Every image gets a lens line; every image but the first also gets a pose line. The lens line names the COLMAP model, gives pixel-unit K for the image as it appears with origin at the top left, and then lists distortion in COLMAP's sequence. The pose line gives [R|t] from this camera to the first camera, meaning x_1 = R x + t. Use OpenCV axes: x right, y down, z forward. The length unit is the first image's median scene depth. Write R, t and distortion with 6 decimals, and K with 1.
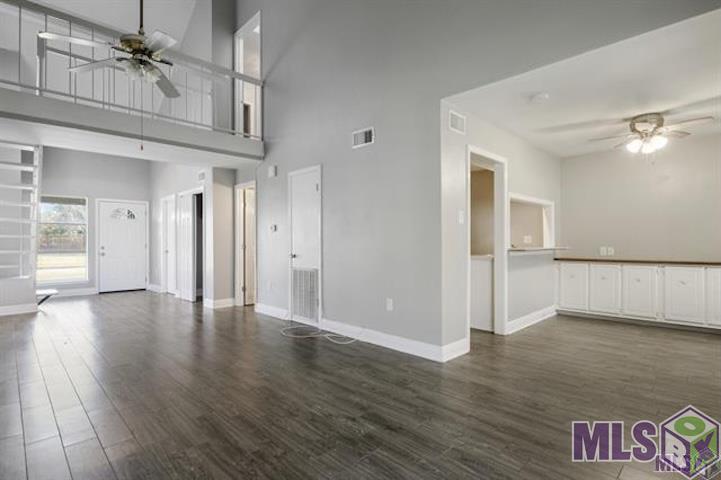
lens RADIAL K [[371.8, 0, 360.4], [0, 371.8, 240.0], [0, 0, 1]] dist [-0.020252, -0.000043]
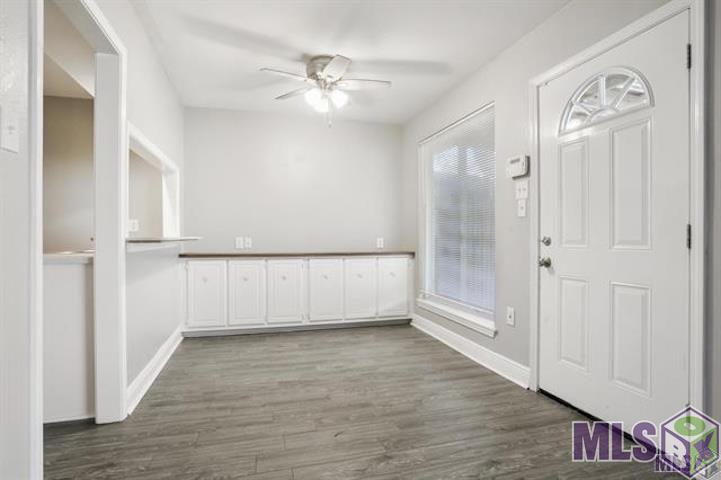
lens RADIAL K [[371.8, 0, 343.4], [0, 371.8, 236.5], [0, 0, 1]] dist [-0.020252, -0.000043]
pose [[0.493475, 0.006044, 0.869739, 0.115483], [-0.004675, 0.999980, -0.004297, 0.022458], [-0.869748, -0.001946, 0.493493, 0.499974]]
